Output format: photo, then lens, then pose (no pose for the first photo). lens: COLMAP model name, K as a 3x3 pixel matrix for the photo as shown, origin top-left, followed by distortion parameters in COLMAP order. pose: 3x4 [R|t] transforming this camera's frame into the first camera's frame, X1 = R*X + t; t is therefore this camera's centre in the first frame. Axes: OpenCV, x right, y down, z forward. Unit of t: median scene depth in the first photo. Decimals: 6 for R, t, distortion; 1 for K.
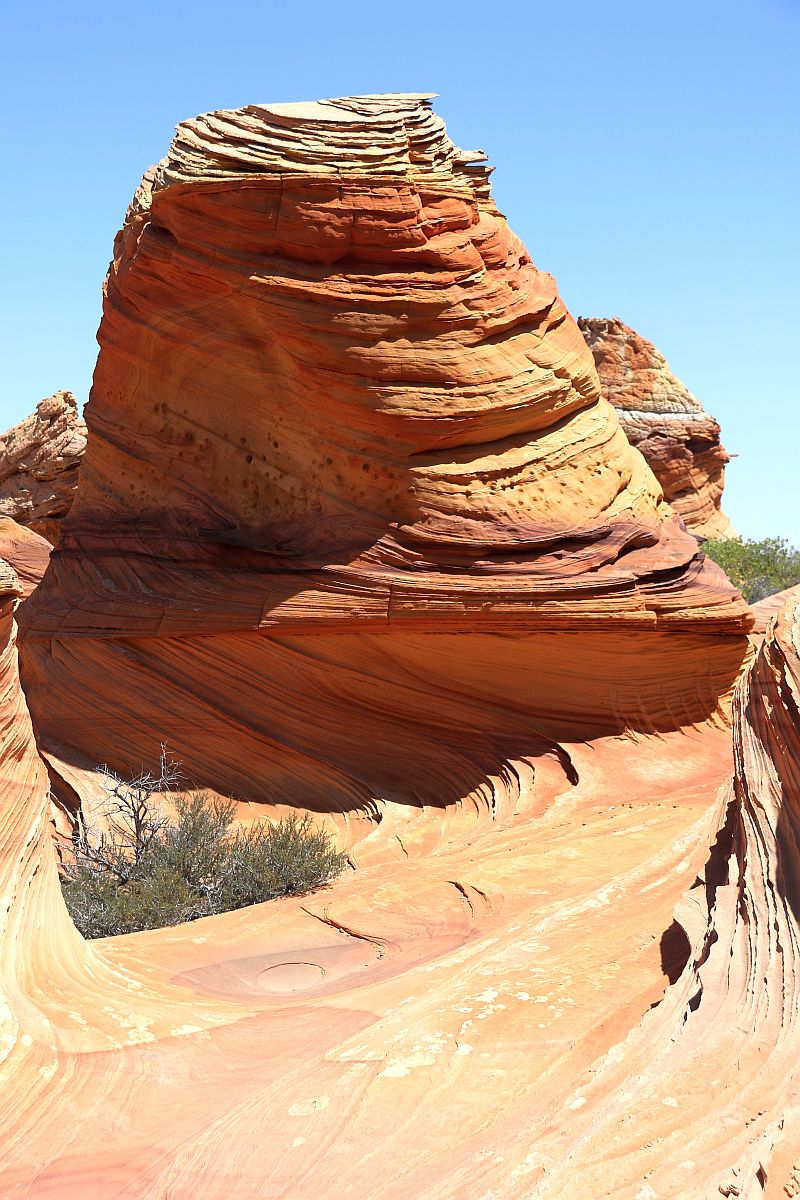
lens RADIAL K [[1939.0, 0, 400.0], [0, 1939.0, 600.0], [0, 0, 1]] dist [0.000231, 0.000000]
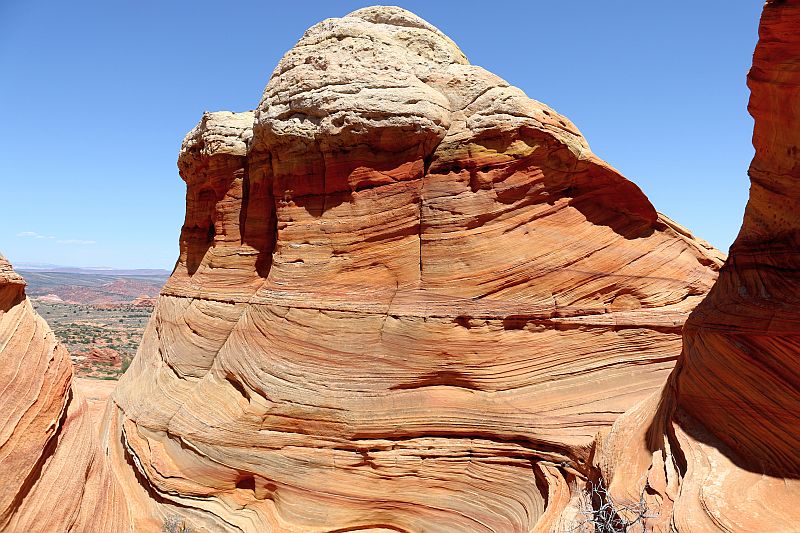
lens RADIAL K [[684.1, 0, 400.0], [0, 684.1, 274.9], [0, 0, 1]] dist [-0.060255, -0.000294]
pose [[0.689201, -0.014261, -0.724430, 0.014956], [-0.015452, 0.999290, -0.034372, 0.000232], [0.724405, 0.034883, 0.688491, 0.551754]]
